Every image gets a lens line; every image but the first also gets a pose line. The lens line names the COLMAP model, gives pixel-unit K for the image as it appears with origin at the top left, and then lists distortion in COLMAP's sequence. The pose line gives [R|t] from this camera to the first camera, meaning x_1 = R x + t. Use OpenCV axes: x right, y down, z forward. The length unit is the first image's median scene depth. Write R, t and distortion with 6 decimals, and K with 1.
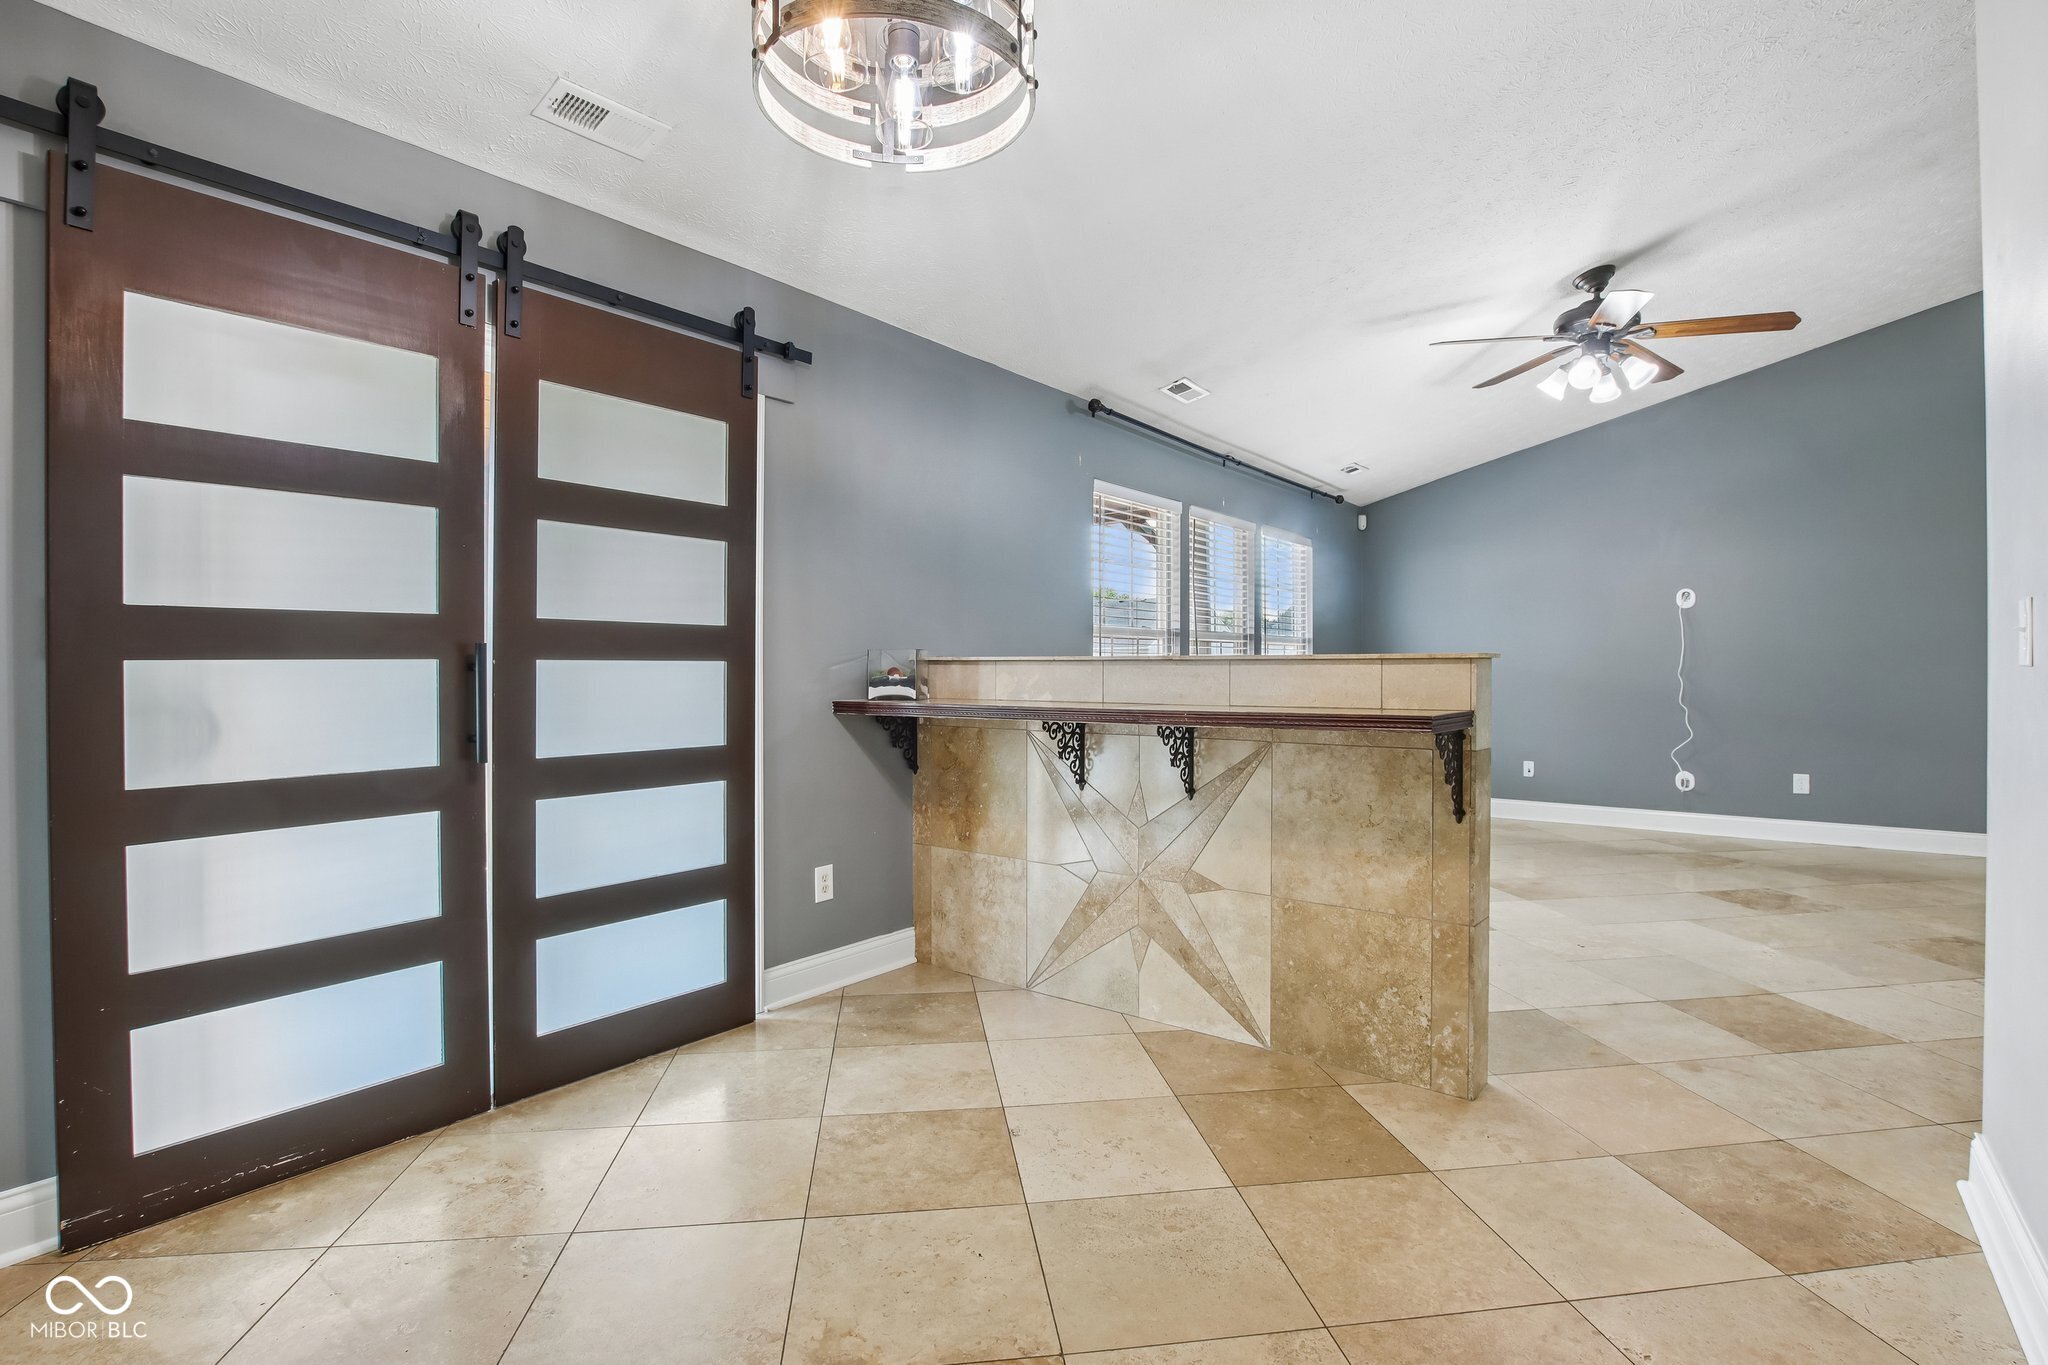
lens RADIAL K [[985.9, 0, 1037.2], [0, 985.9, 660.0], [0, 0, 1]] dist [-0.025581, 0.001250]
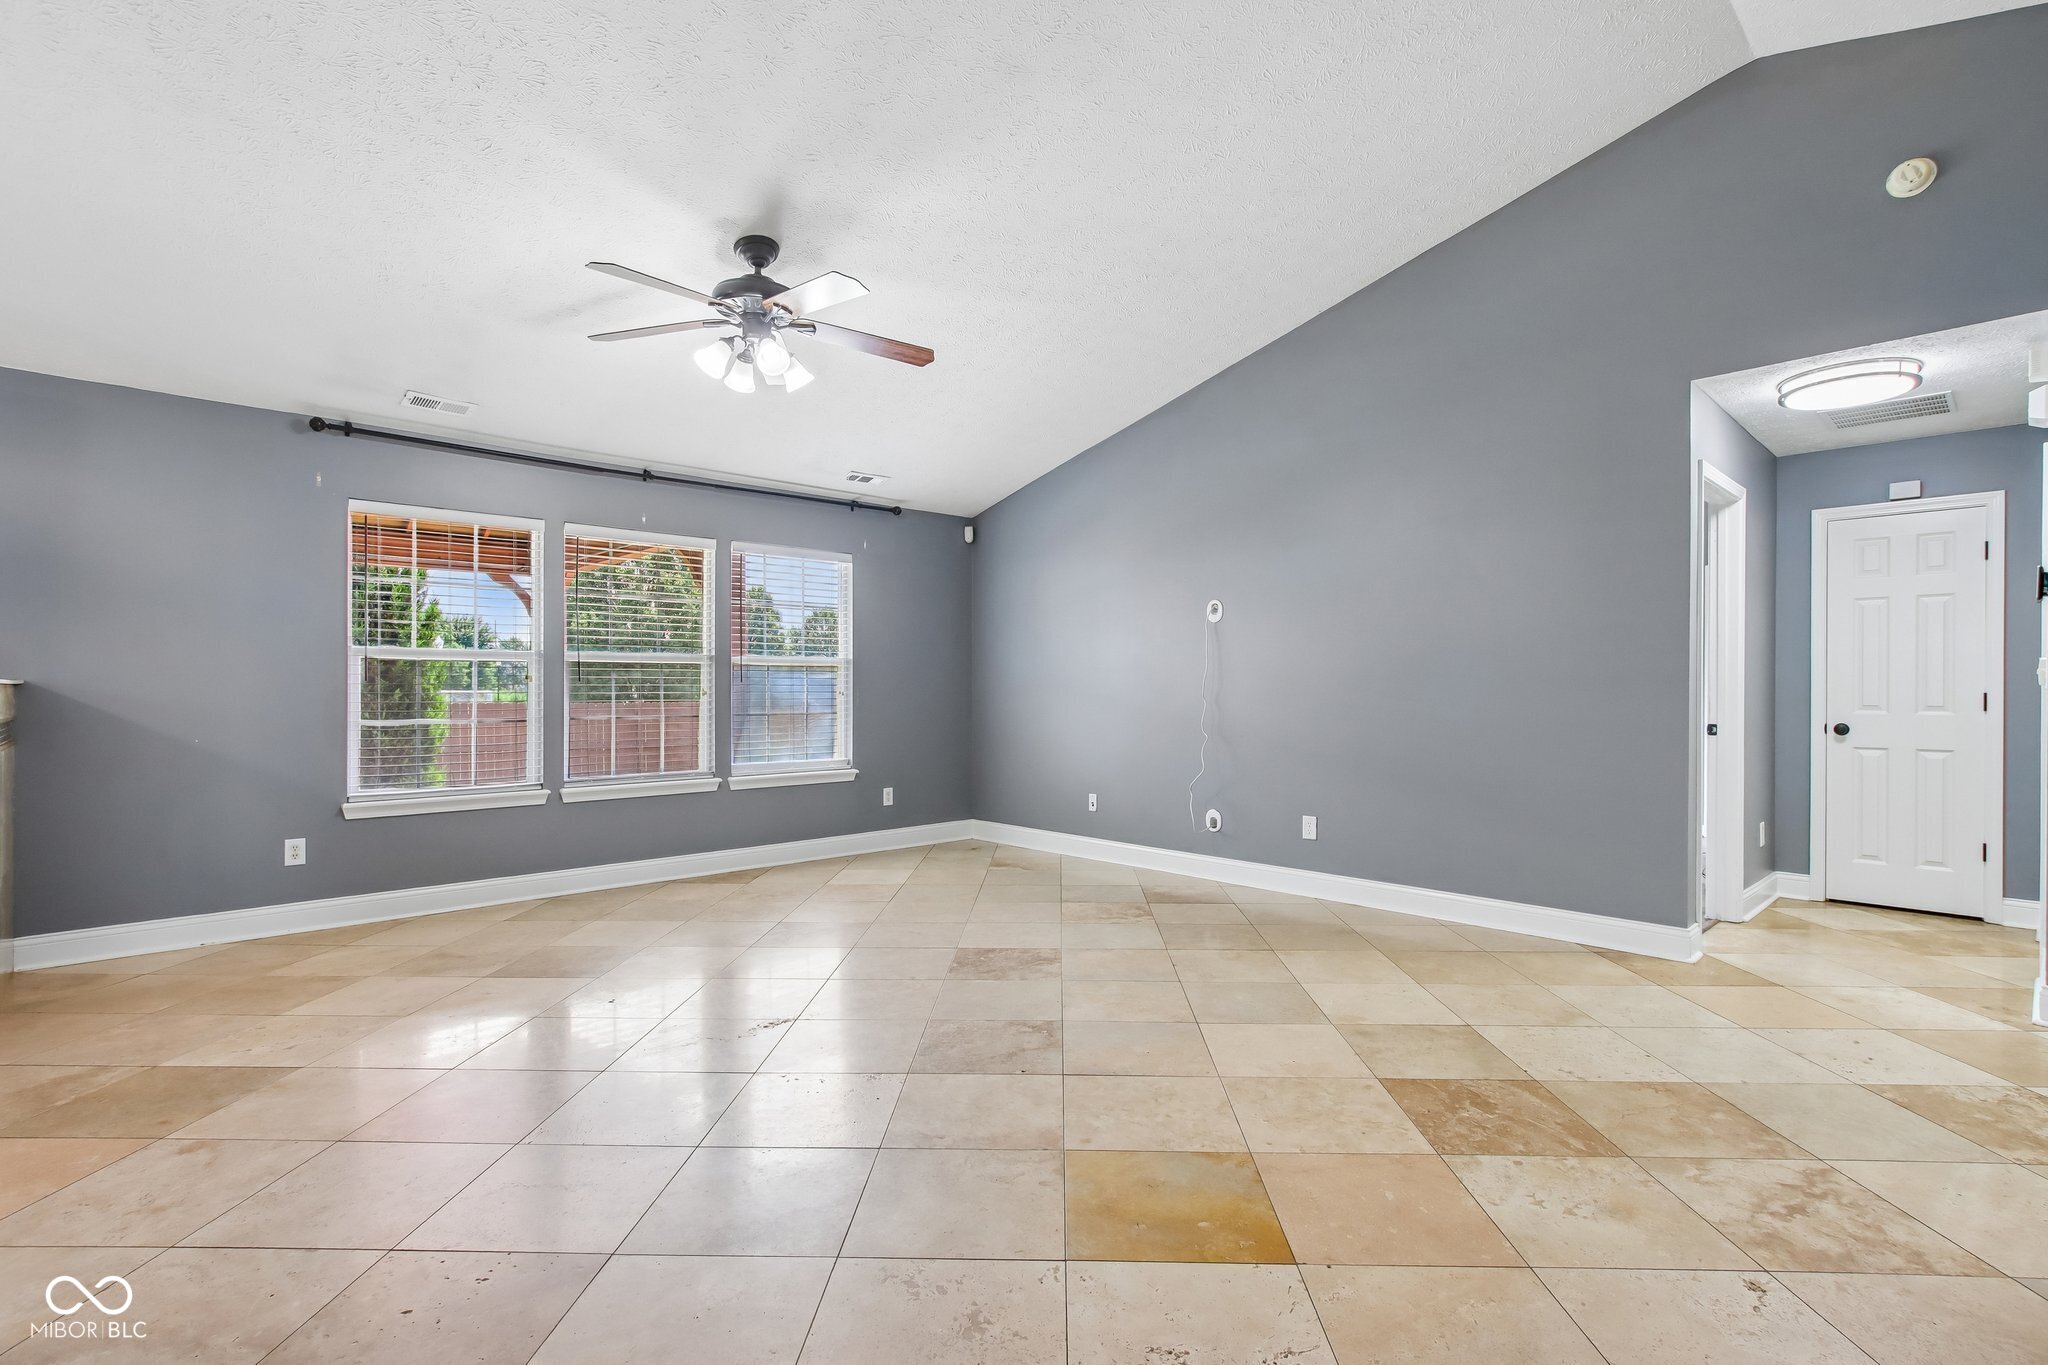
lens RADIAL K [[970.6, 0, 1031.7], [0, 970.6, 685.5], [0, 0, 1]] dist [-0.010337, 0.006898]
pose [[0.985389, 0.000342, -0.170316, 1.451857], [-0.000028, 0.999998, 0.001846, 0.003943], [0.170317, -0.001814, 0.985388, 0.259551]]
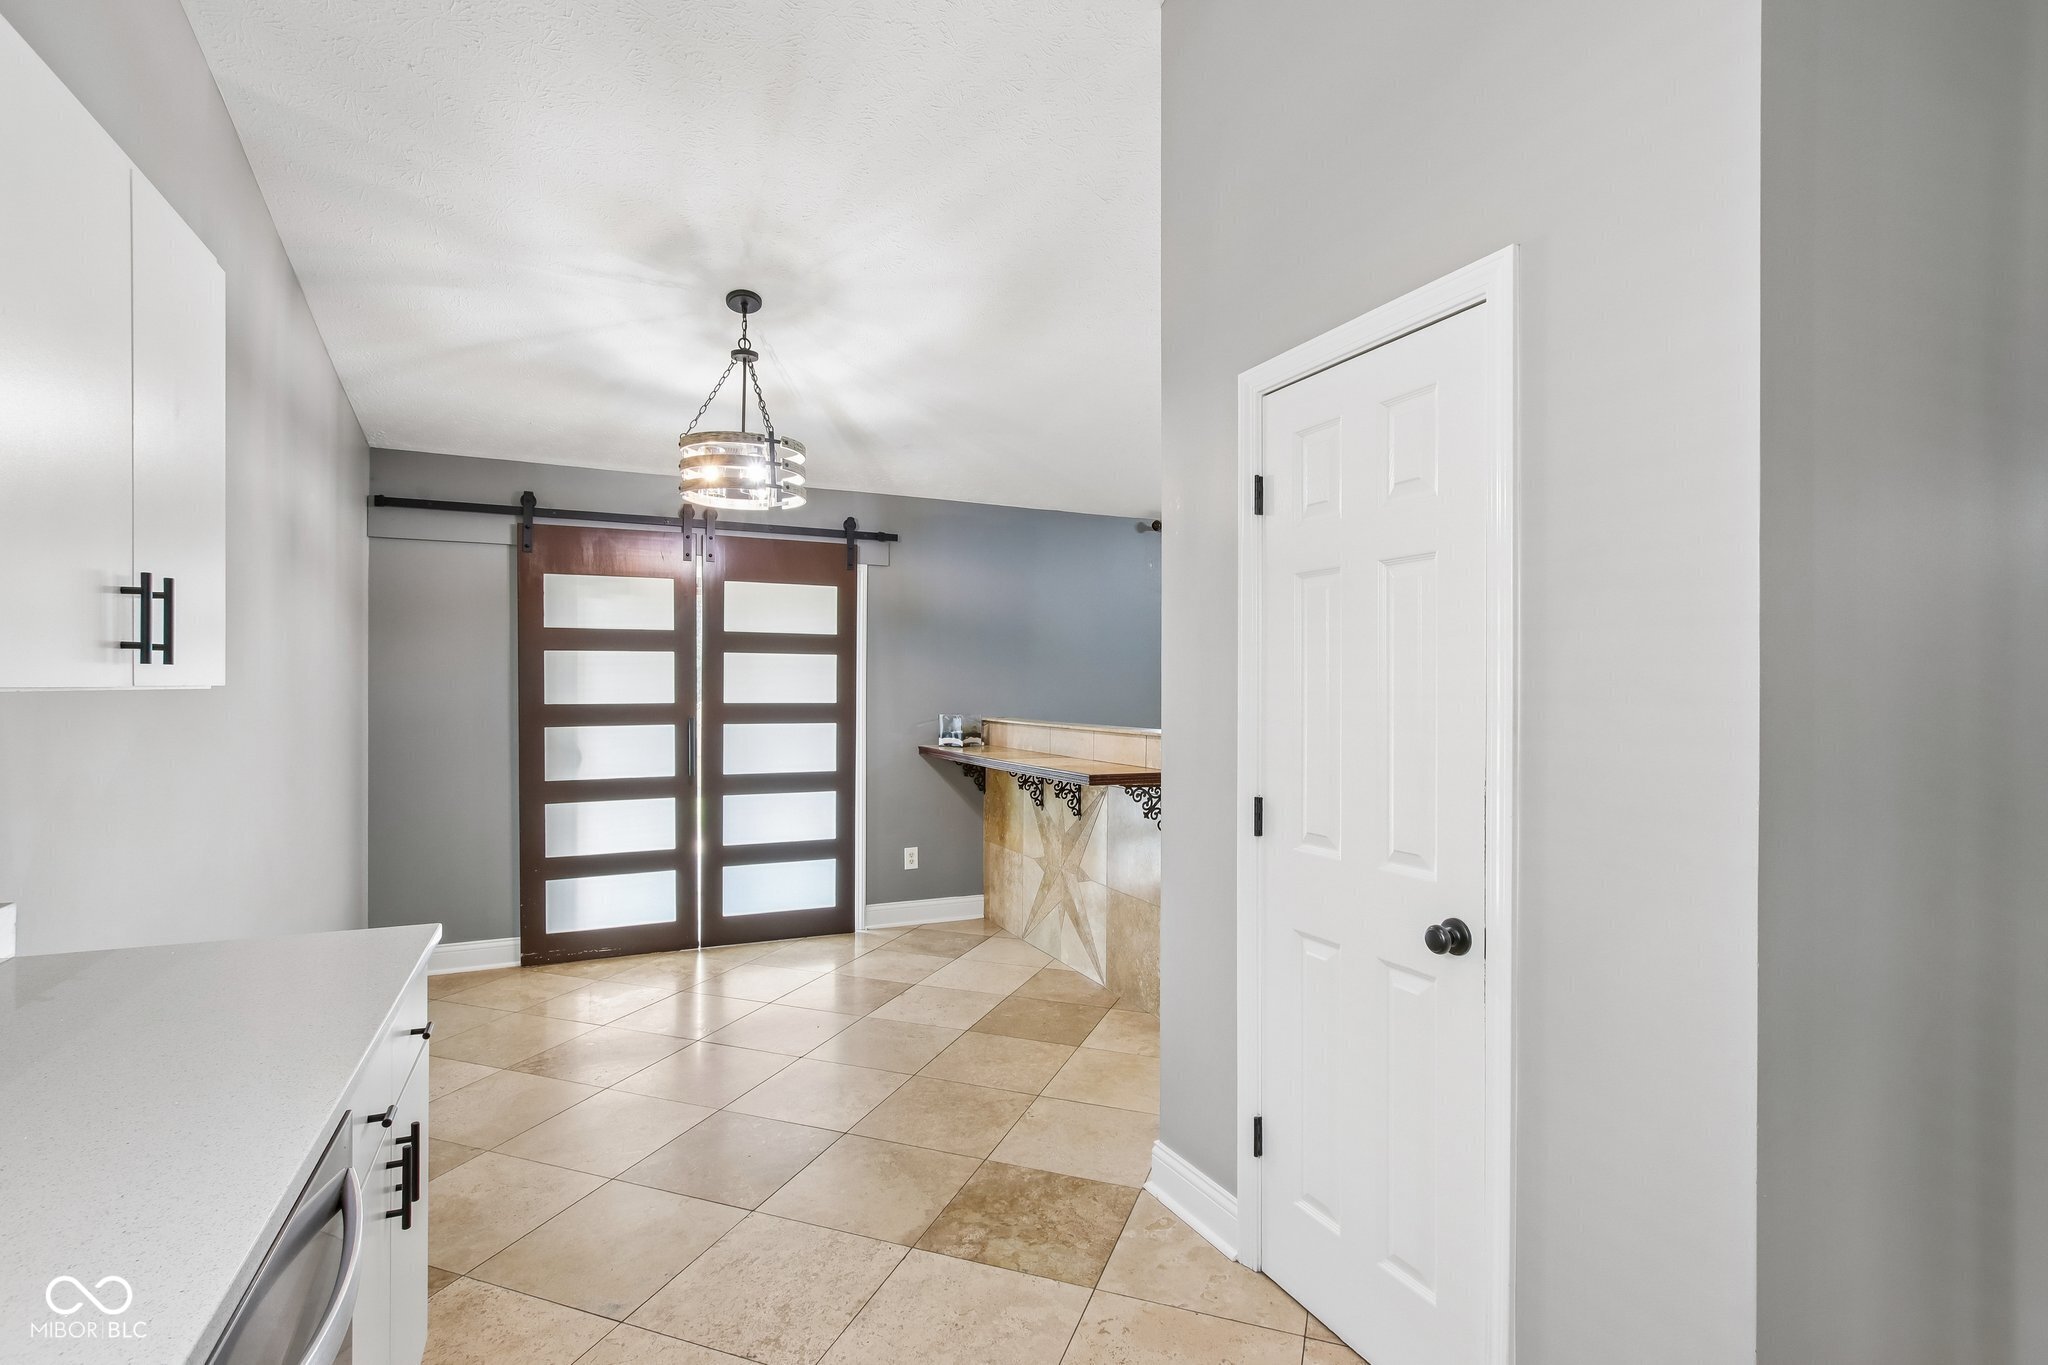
lens RADIAL K [[970.6, 0, 1031.7], [0, 970.6, 685.5], [0, 0, 1]] dist [-0.010337, 0.006898]
pose [[0.884341, 0.002618, -0.466834, 0.809740], [-0.000818, 0.999991, 0.004059, -0.074356], [0.466841, -0.003208, 0.884336, -0.370194]]
